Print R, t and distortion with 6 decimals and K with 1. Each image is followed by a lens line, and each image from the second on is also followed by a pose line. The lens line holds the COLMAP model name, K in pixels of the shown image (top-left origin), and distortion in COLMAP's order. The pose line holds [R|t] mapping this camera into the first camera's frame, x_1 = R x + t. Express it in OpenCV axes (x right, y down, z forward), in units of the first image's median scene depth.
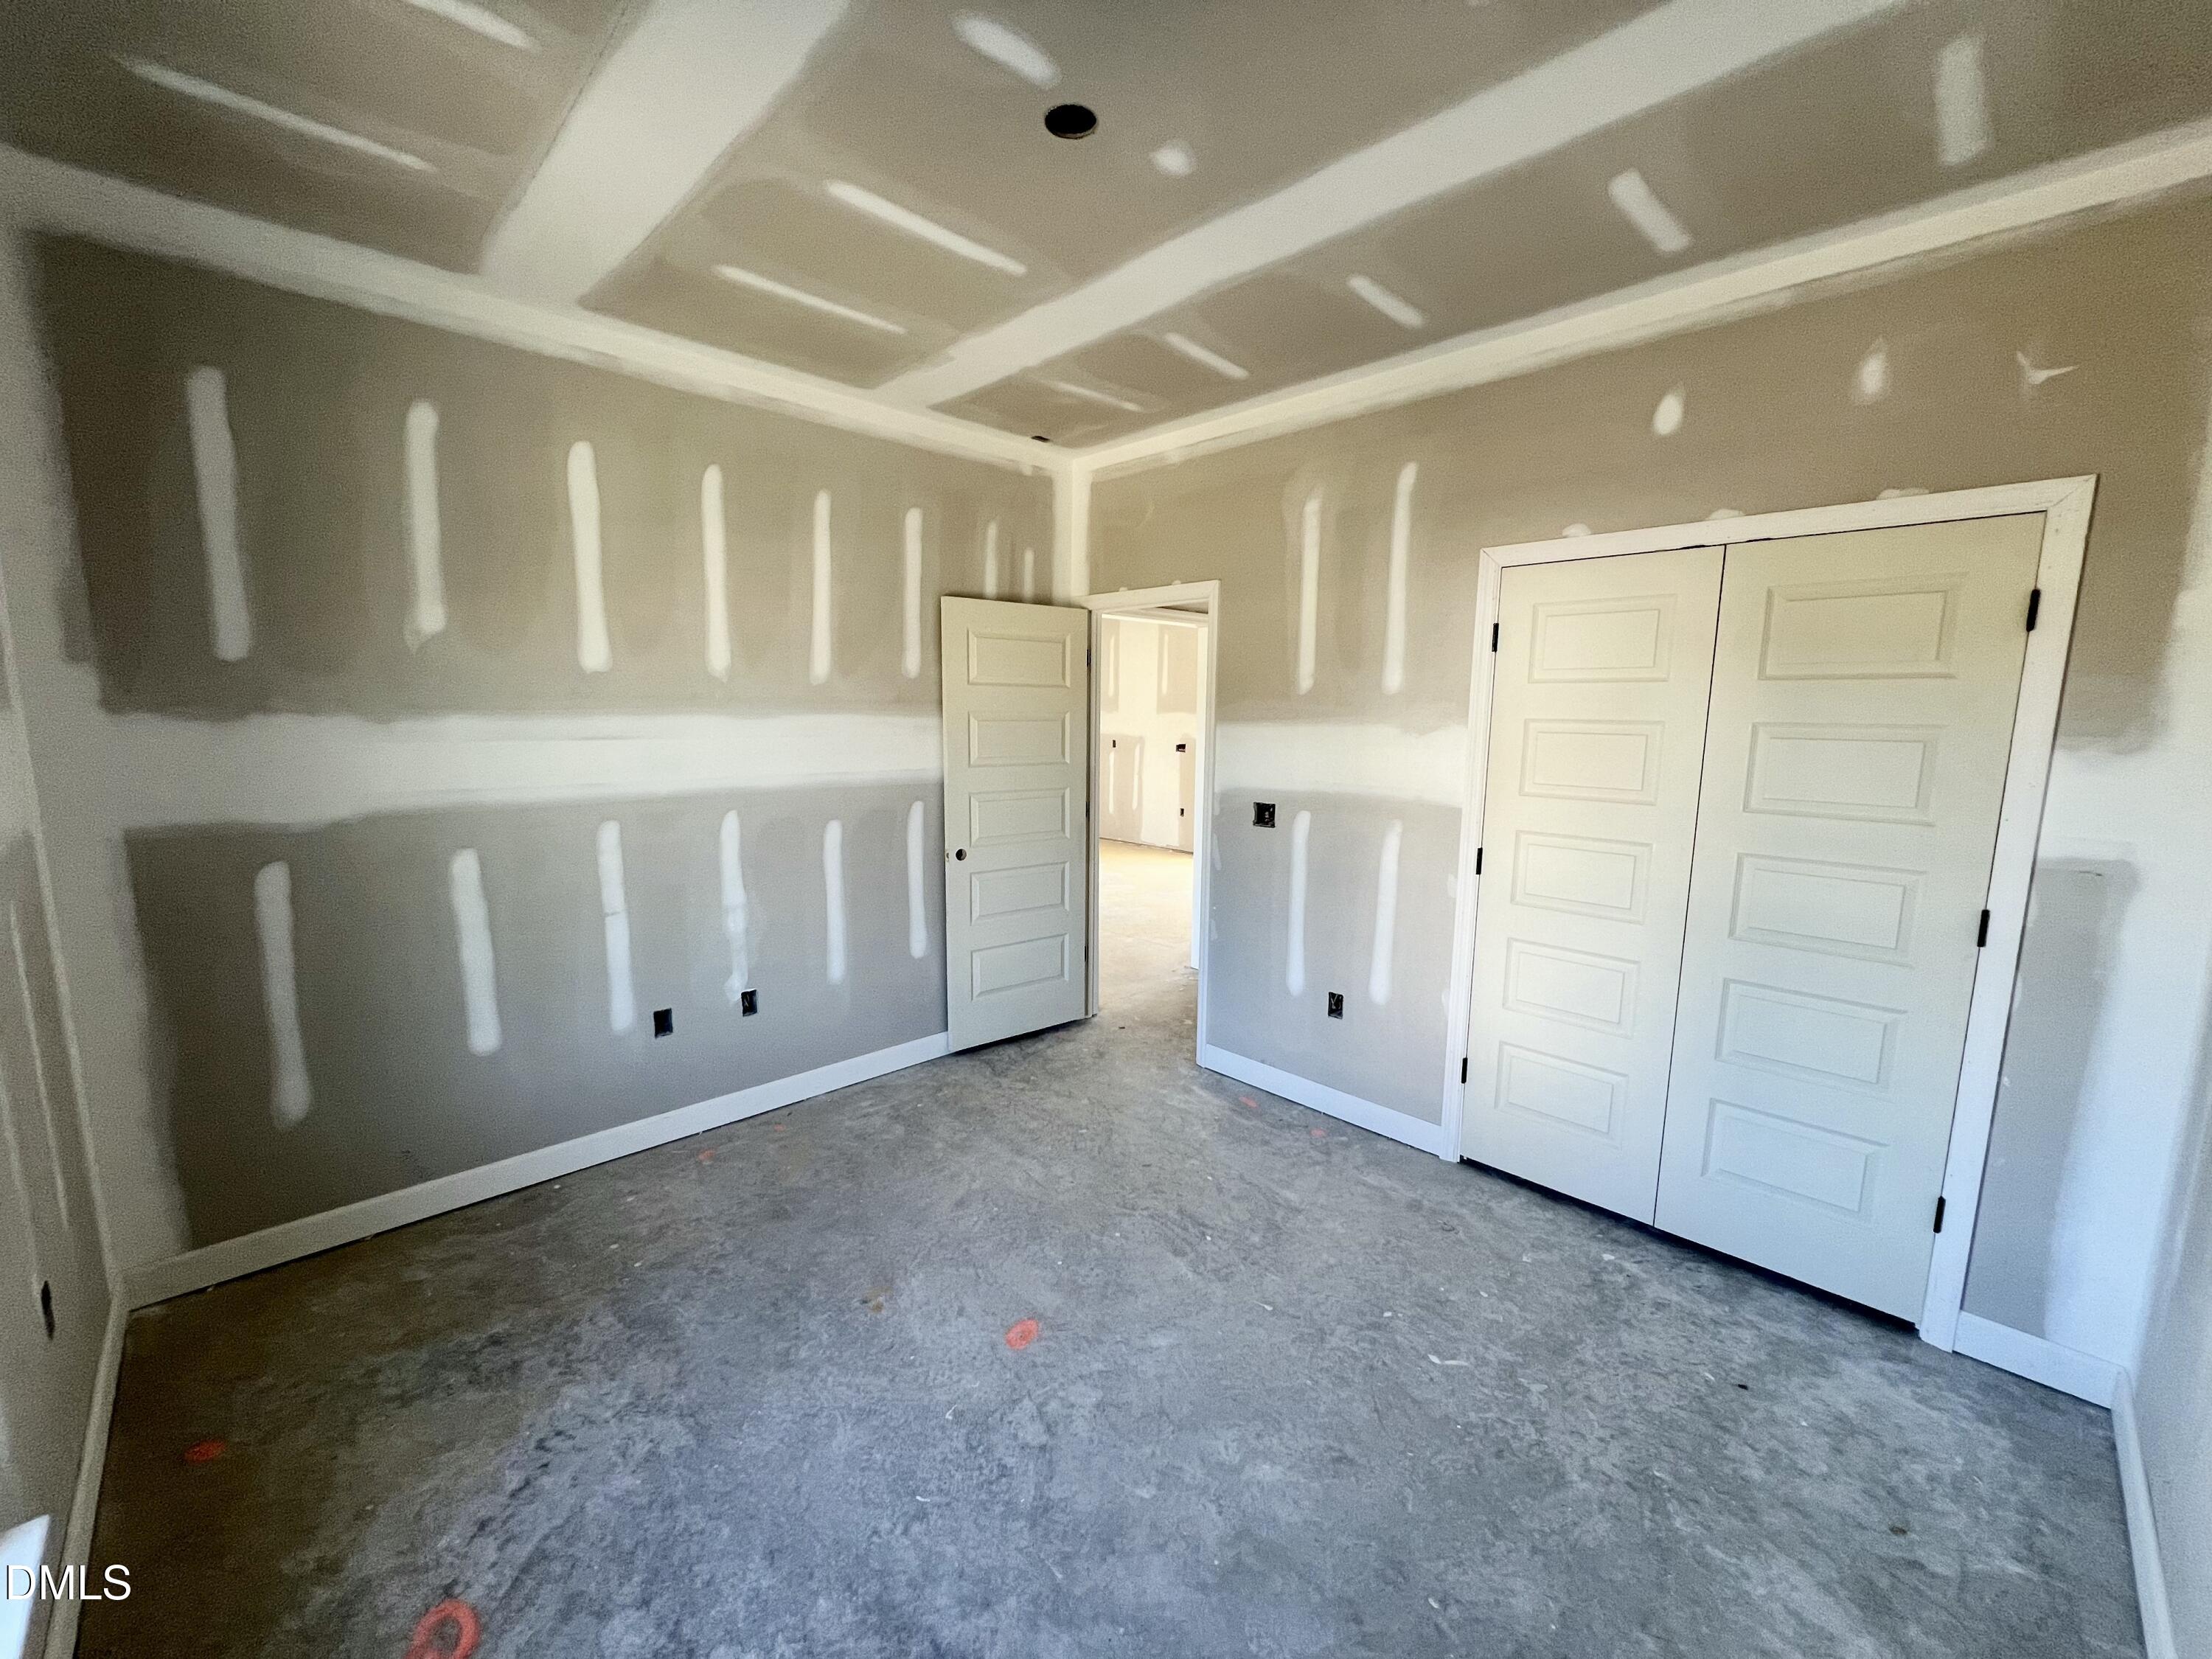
lens RADIAL K [[888.6, 0, 1107.4], [0, 888.6, 839.5], [0, 0, 1]] dist [-0.000284, 0.000051]
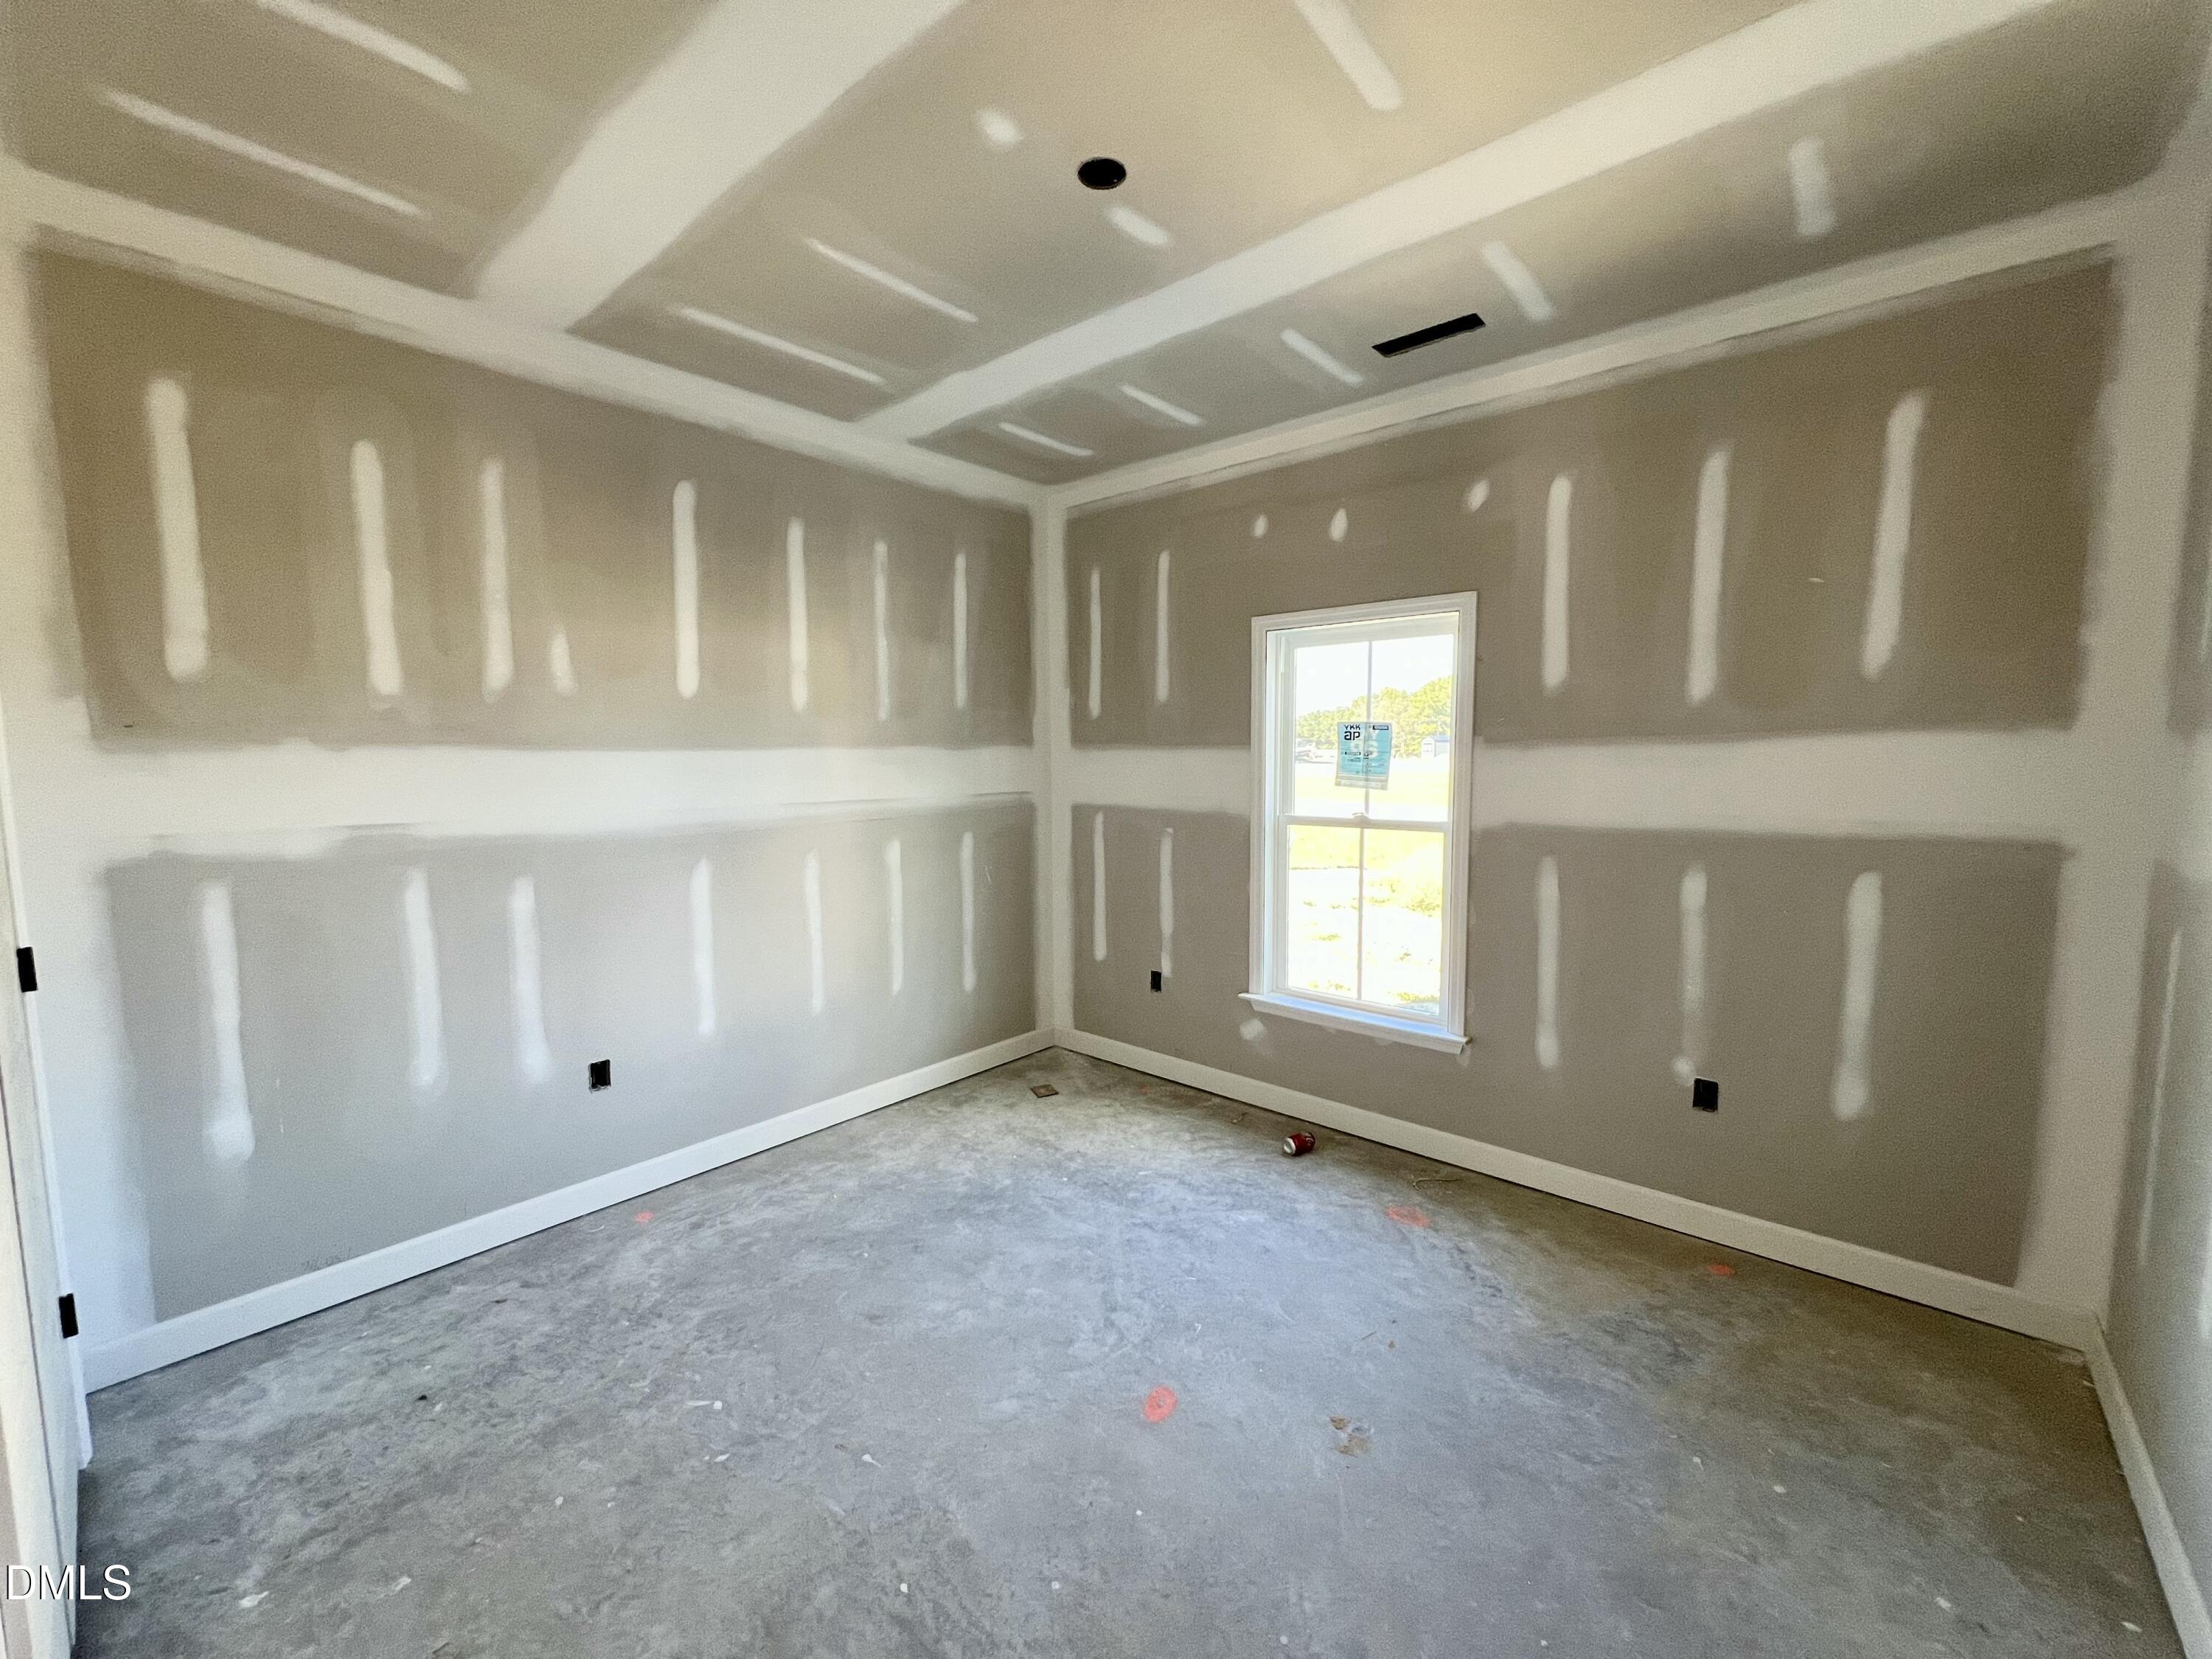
lens RADIAL K [[888.6, 0, 1107.4], [0, 888.6, 839.5], [0, 0, 1]] dist [-0.000284, 0.000051]
pose [[-0.997174, 0.001753, -0.075109, 0.027422], [-0.016567, 0.969986, 0.242594, -0.251899], [0.073280, 0.243153, -0.967216, 1.939539]]
